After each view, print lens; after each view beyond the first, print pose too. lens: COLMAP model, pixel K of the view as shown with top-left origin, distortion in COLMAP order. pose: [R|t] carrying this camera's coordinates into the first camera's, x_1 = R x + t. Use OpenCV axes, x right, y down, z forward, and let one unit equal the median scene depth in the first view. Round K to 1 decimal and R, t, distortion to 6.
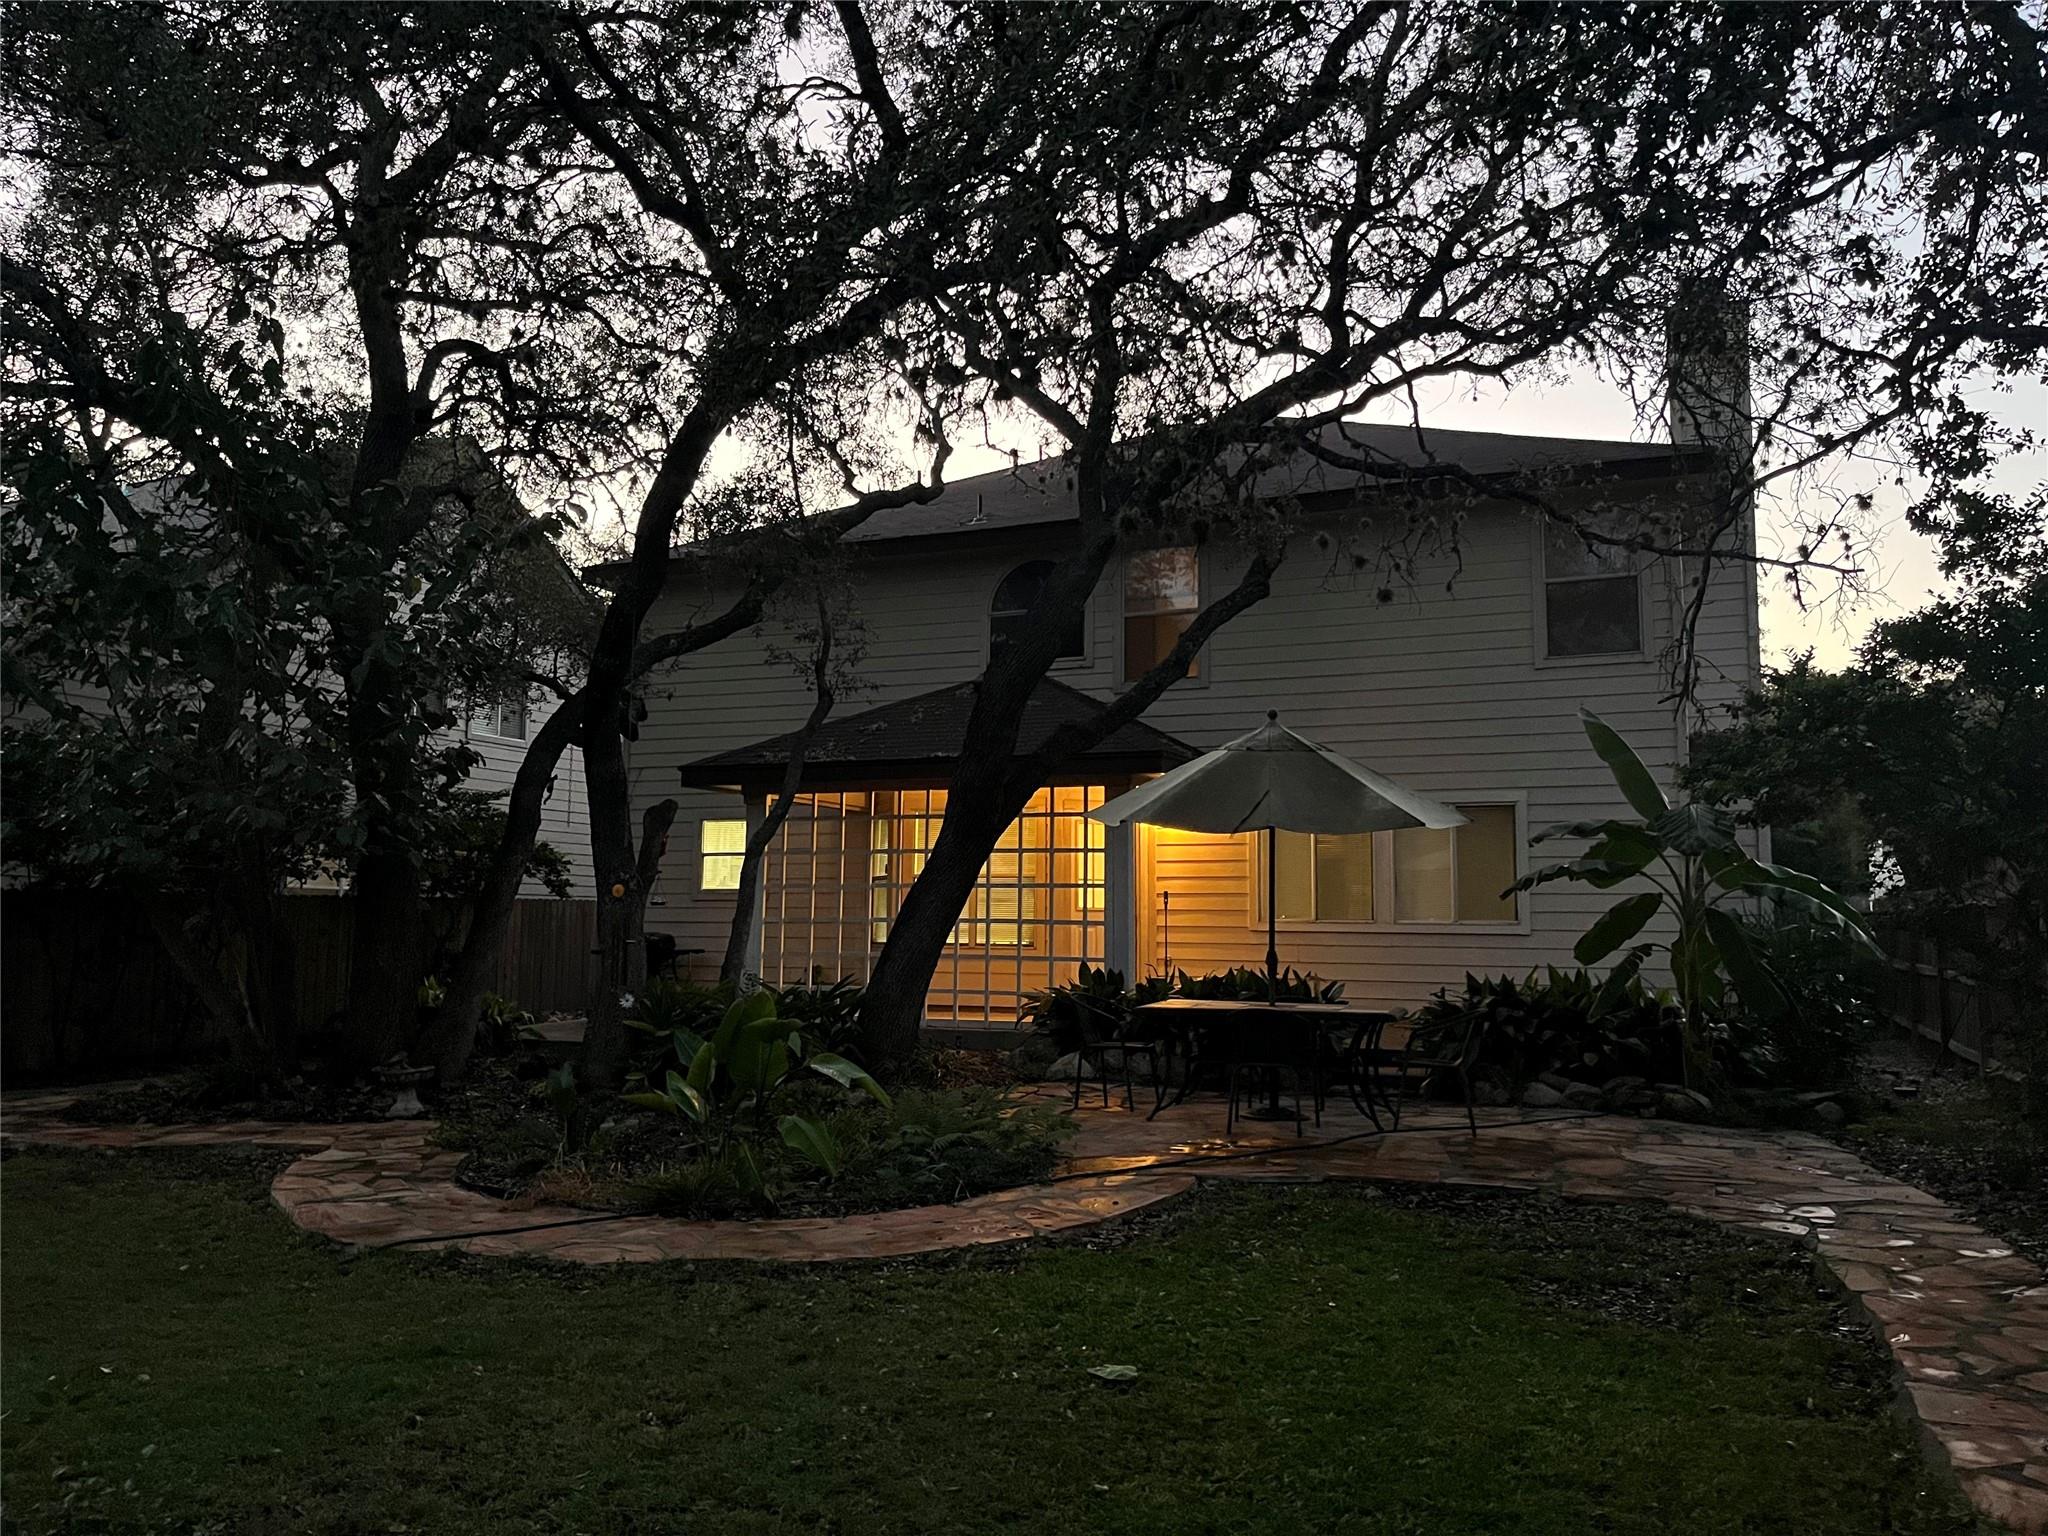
lens RADIAL K [[1542.2, 0, 1024.0], [0, 1542.2, 768.0], [0, 0, 1]] dist [0.066220, -0.093836]
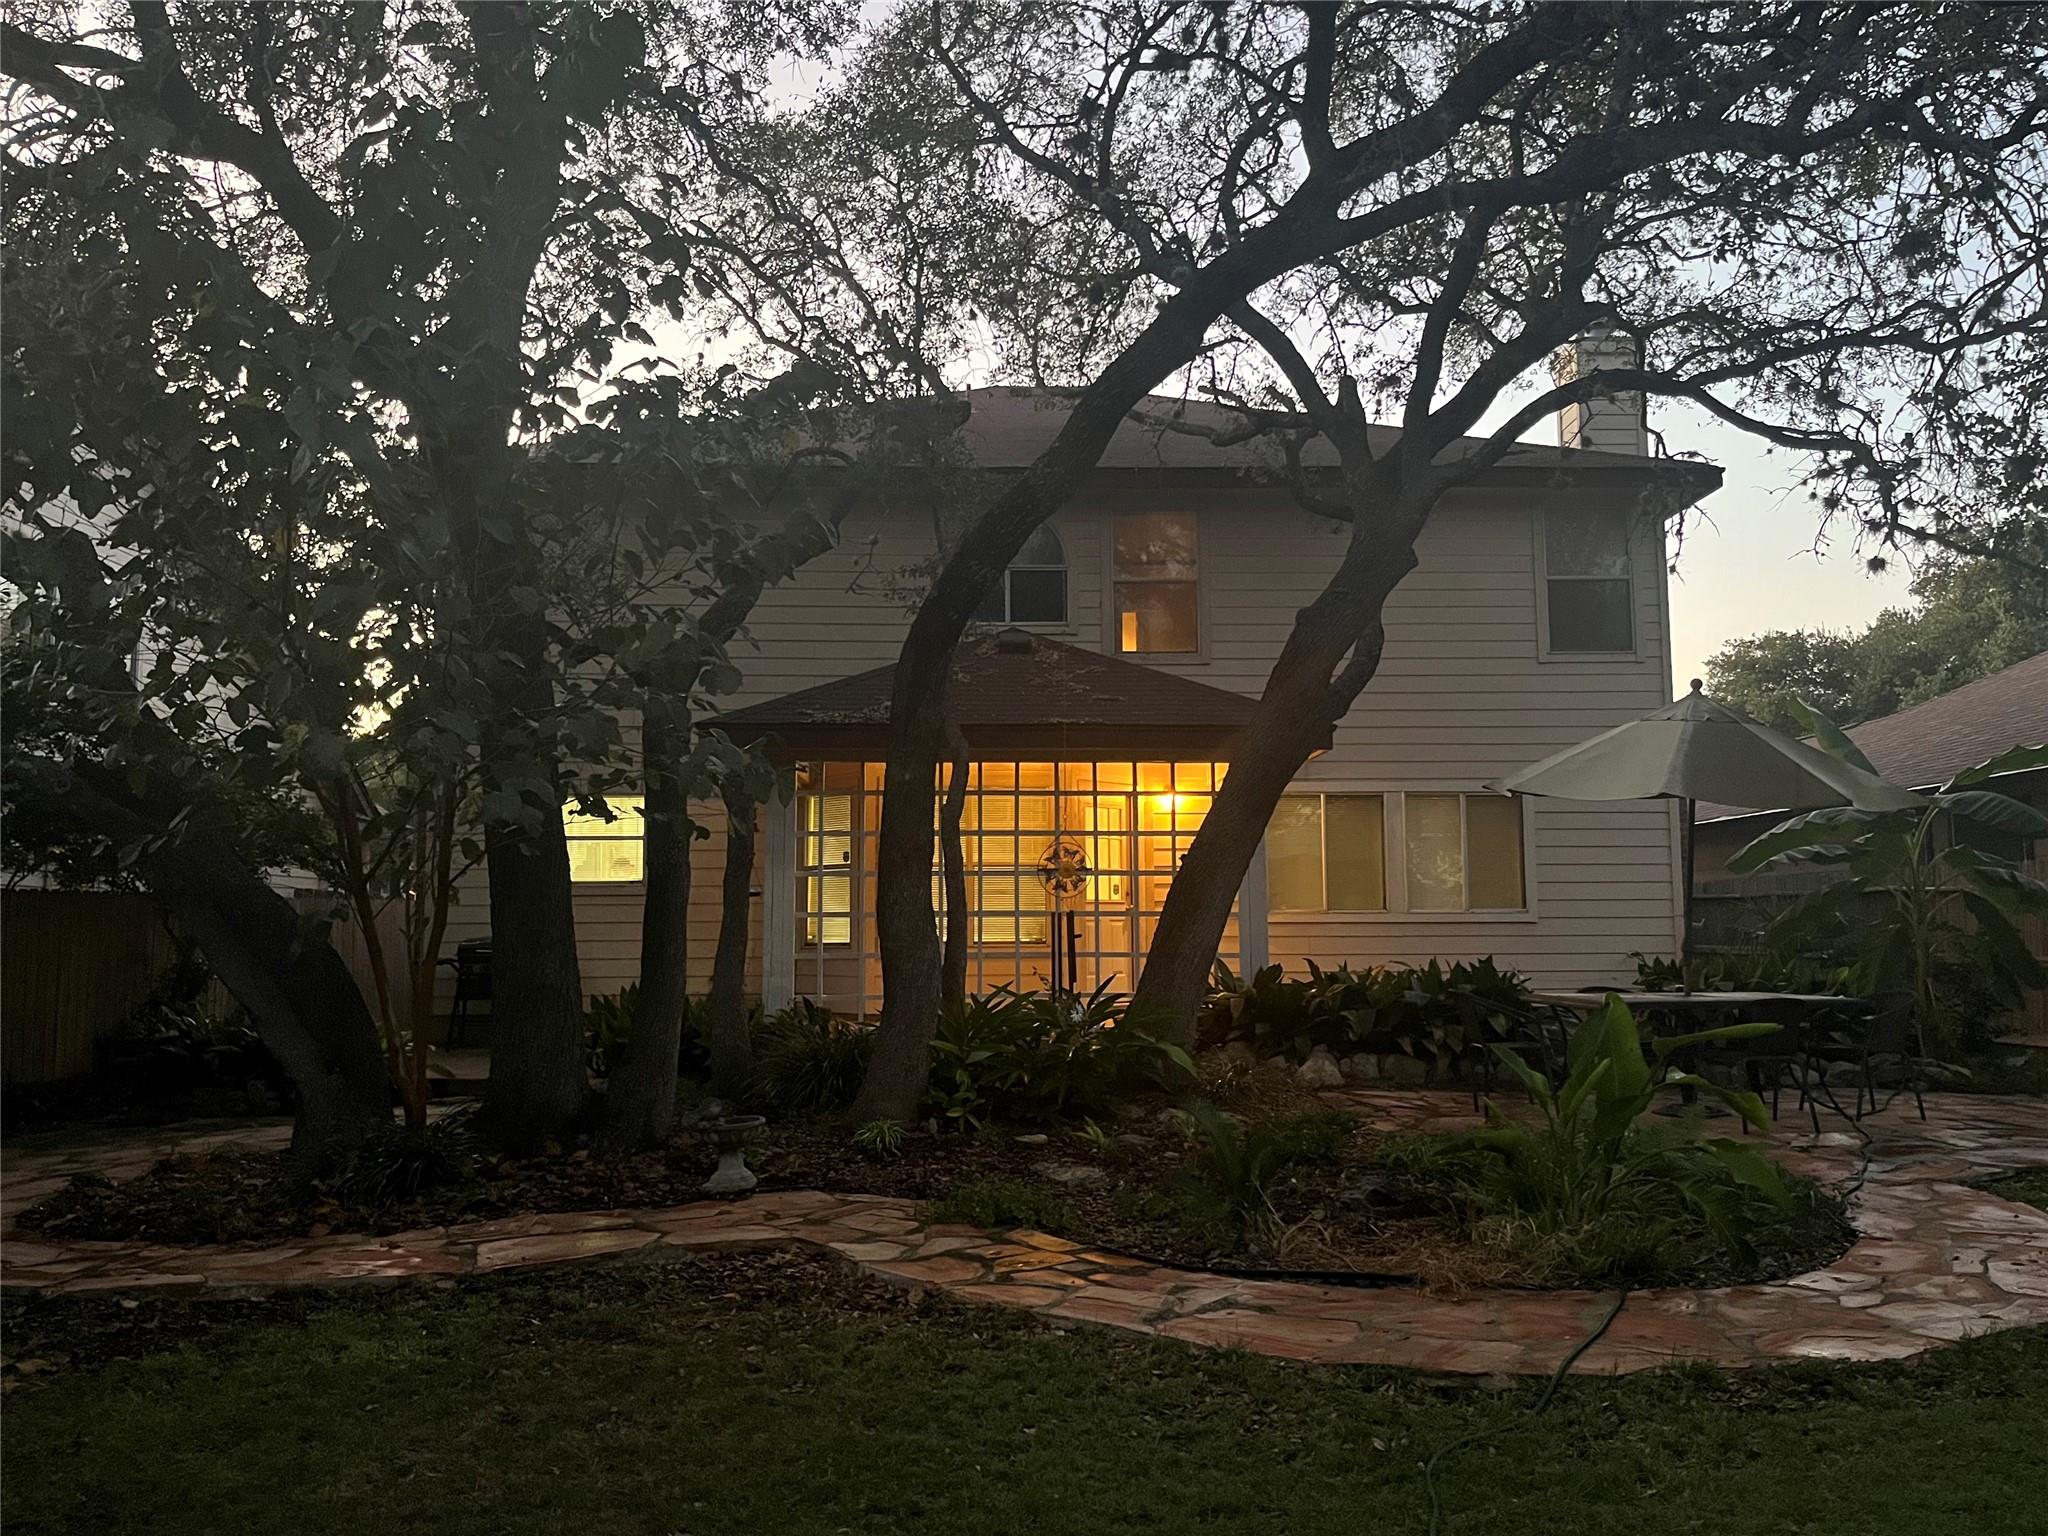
lens RADIAL K [[1532.6, 0, 1024.0], [0, 1532.6, 768.0], [0, 0, 1]] dist [0.060987, -0.075640]
pose [[0.908375, 0.029260, 0.417132, -0.557289], [-0.028372, 0.999563, -0.008331, 0.033065], [-0.417194, -0.004268, 0.908808, 0.298068]]
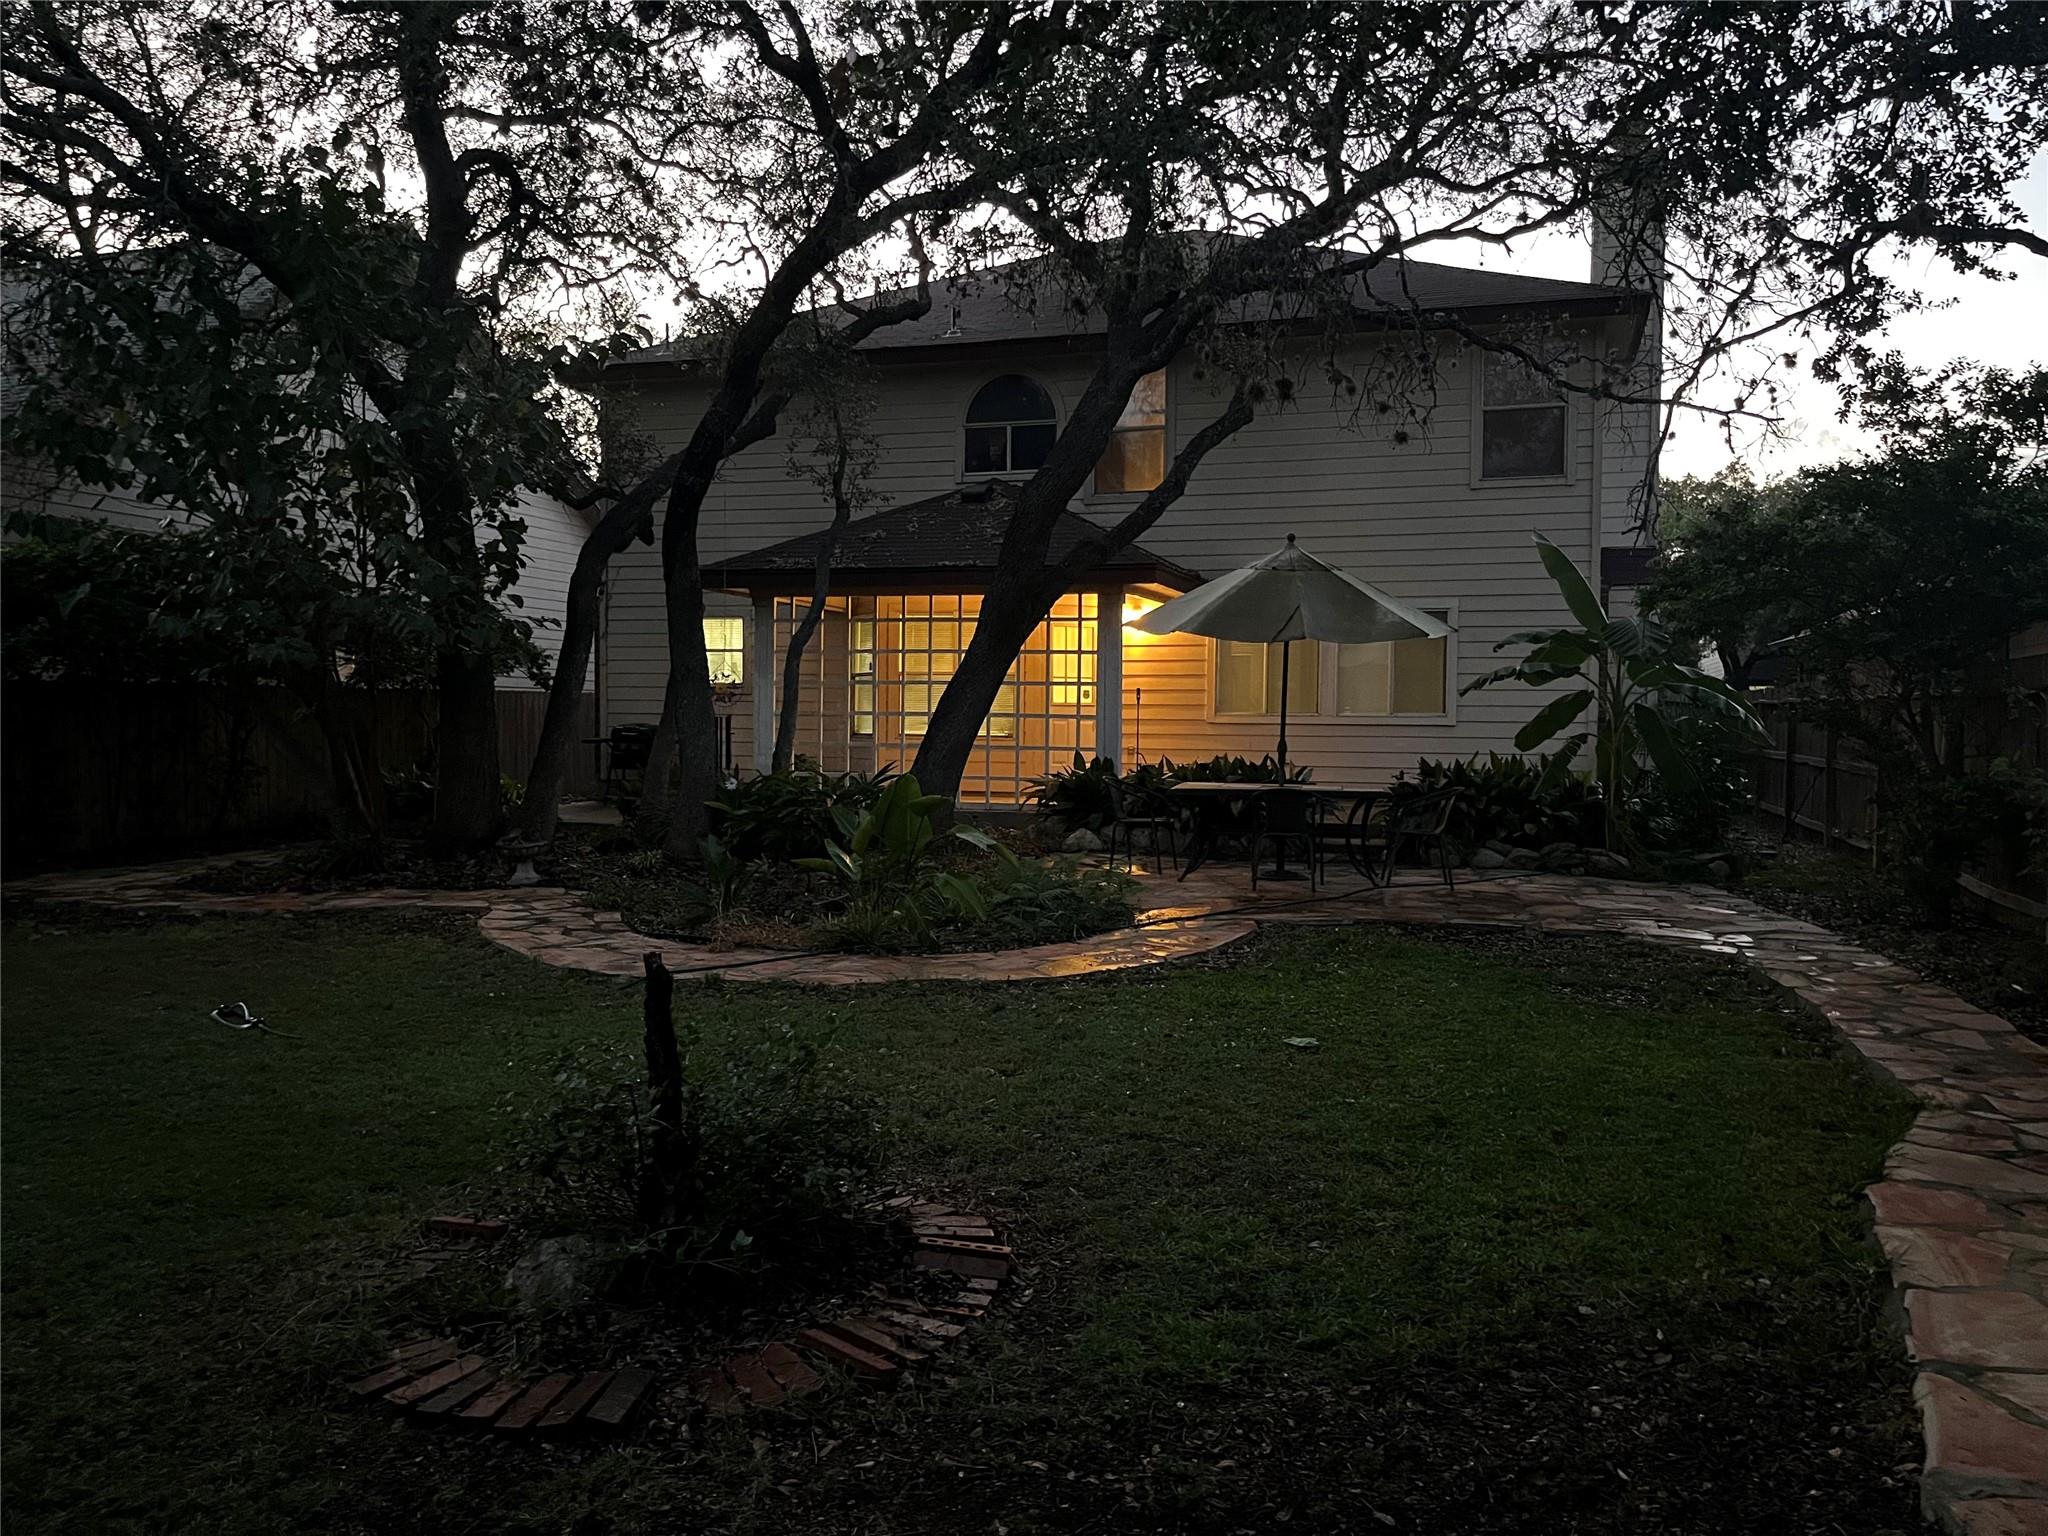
lens RADIAL K [[1532.6, 0, 1024.0], [0, 1532.6, 768.0], [0, 0, 1]] dist [0.060987, -0.075640]
pose [[0.995202, -0.002612, 0.097807, -0.139718], [-0.010632, 0.990836, 0.134648, -0.015365], [-0.097263, -0.135042, 0.986055, -0.128686]]
